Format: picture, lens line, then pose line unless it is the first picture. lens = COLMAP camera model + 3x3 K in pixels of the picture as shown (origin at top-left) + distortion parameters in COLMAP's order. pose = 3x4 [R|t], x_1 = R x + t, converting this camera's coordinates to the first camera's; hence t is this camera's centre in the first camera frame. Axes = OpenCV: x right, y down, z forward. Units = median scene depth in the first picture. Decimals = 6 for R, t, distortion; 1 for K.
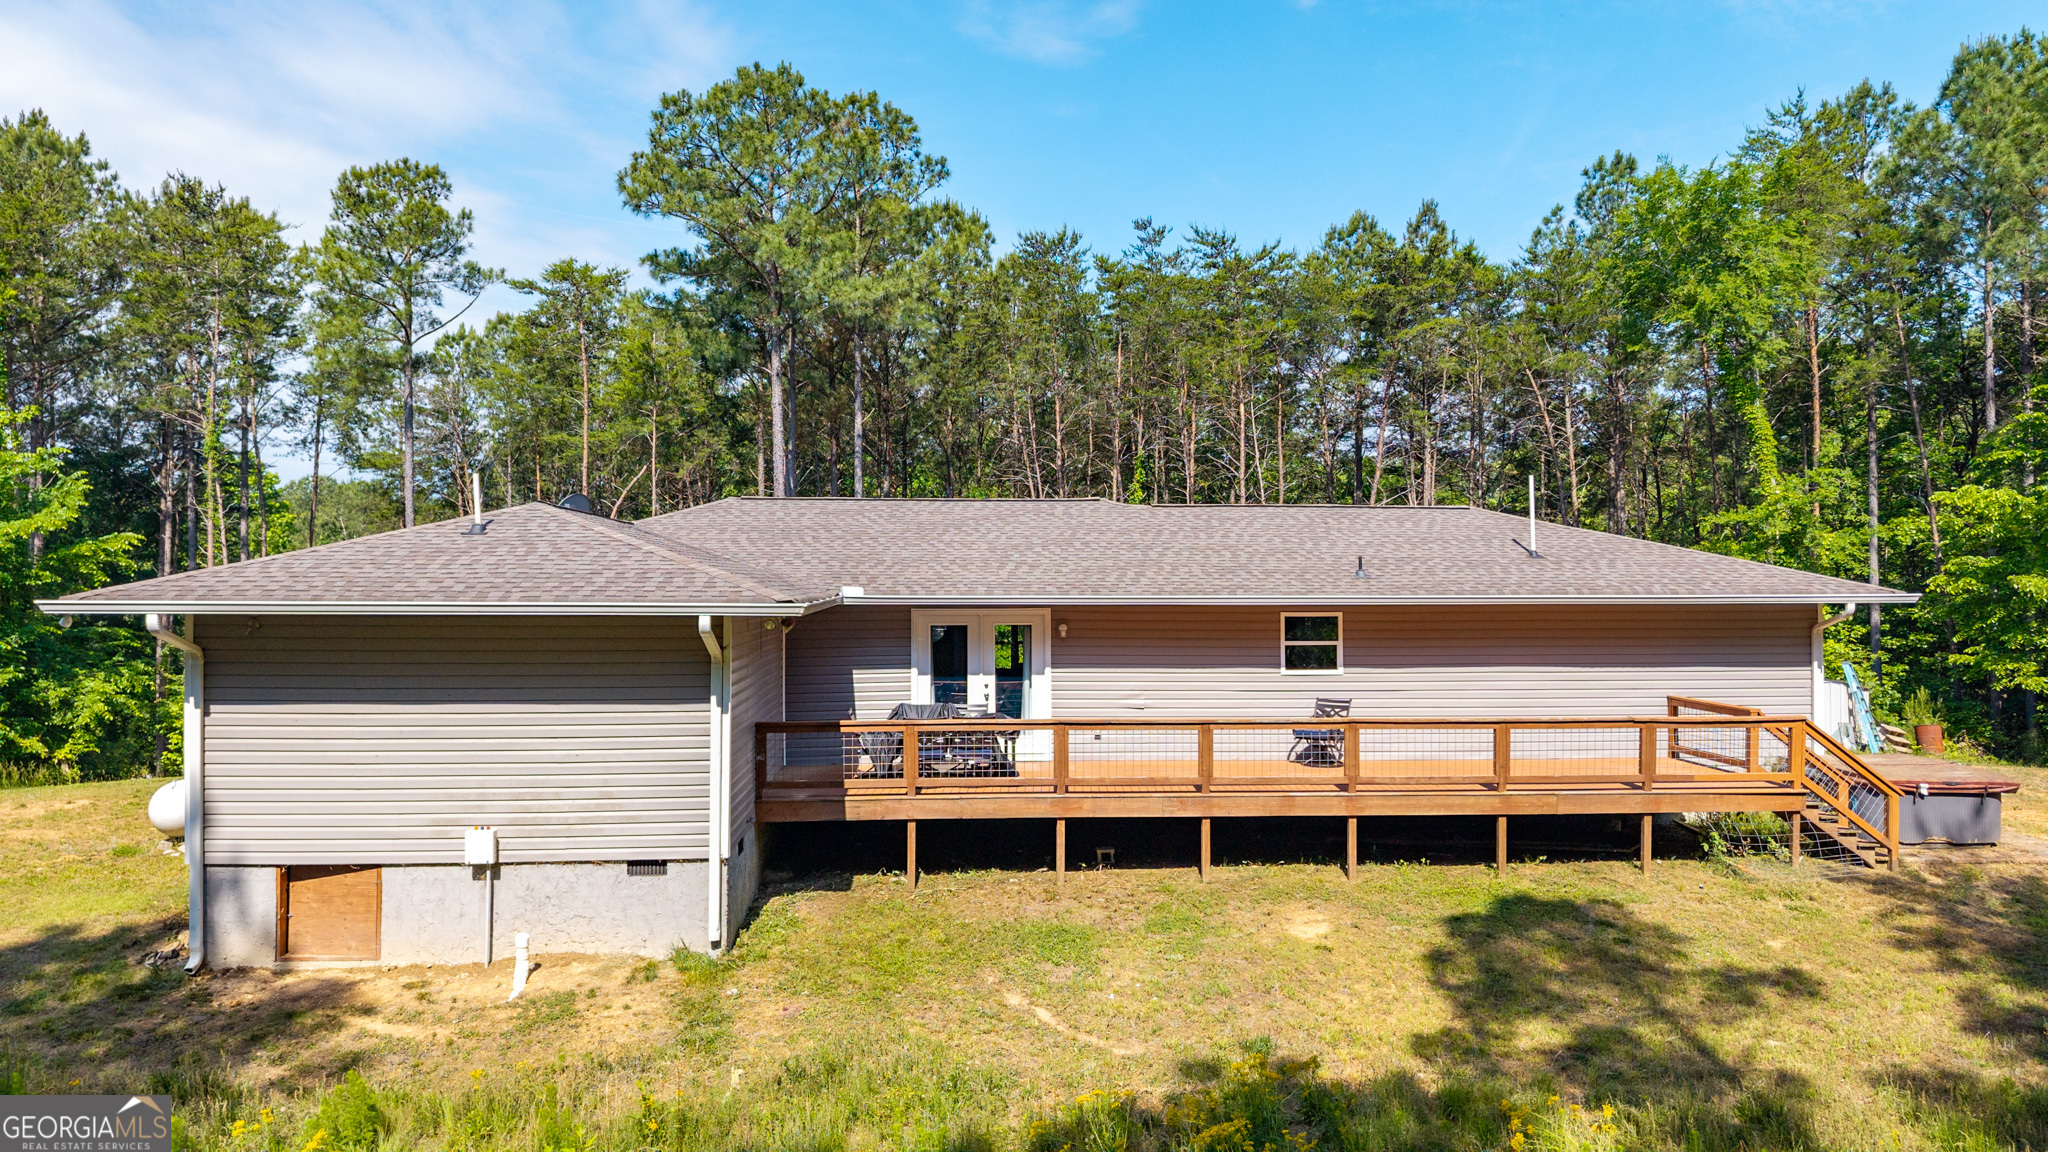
lens RADIAL K [[1333.2, 0, 1069.0], [0, 1333.2, 626.2], [0, 0, 1]] dist [0.044082, -0.074200]
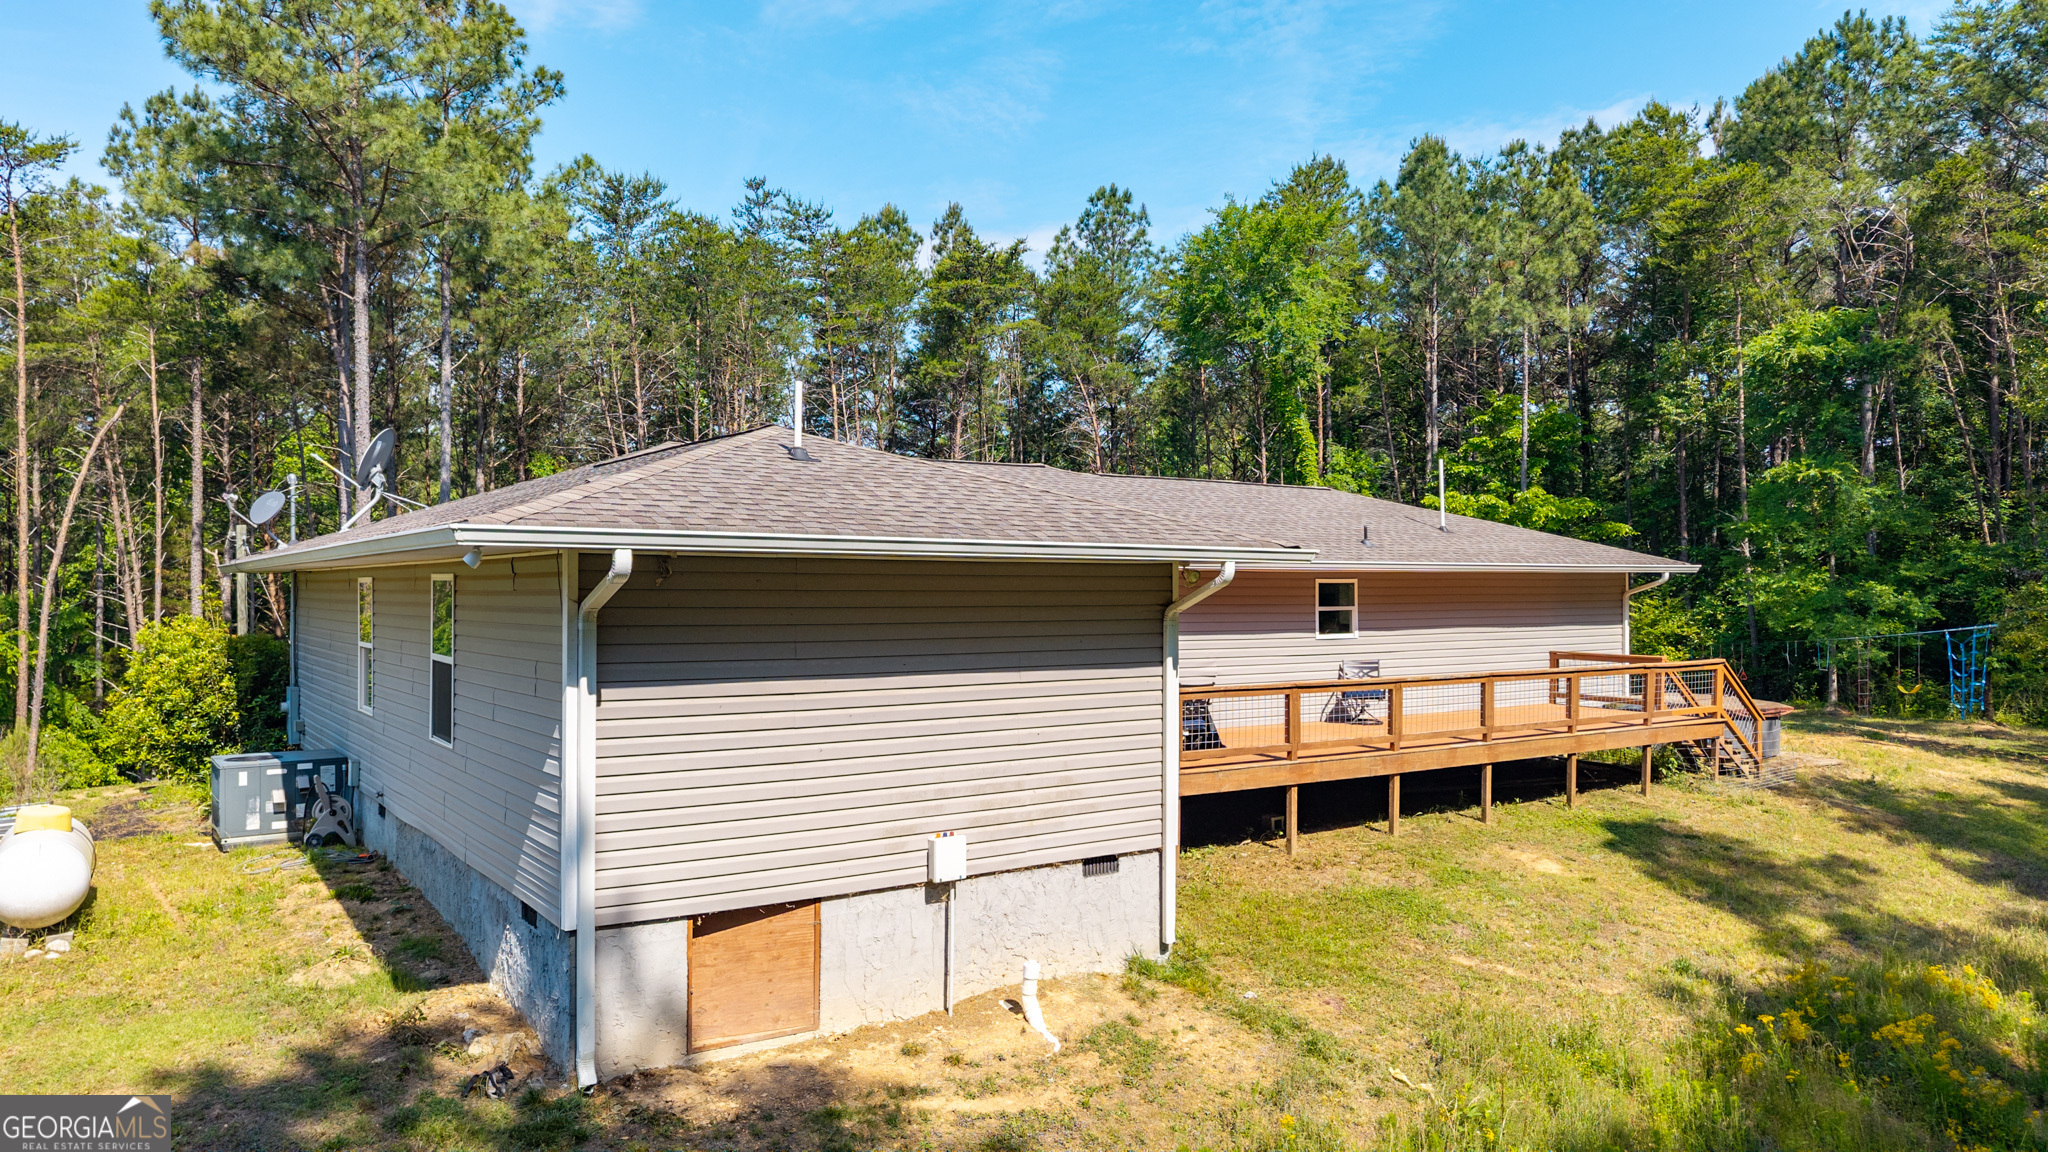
lens RADIAL K [[1358.9, 0, 1034.6], [0, 1358.9, 570.4], [0, 0, 1]] dist [0.050395, -0.060990]
pose [[0.857768, 0.004768, 0.514015, -0.571796], [0.018120, 0.999055, -0.039505, 0.020852], [-0.513718, 0.043200, 0.856871, 0.204442]]
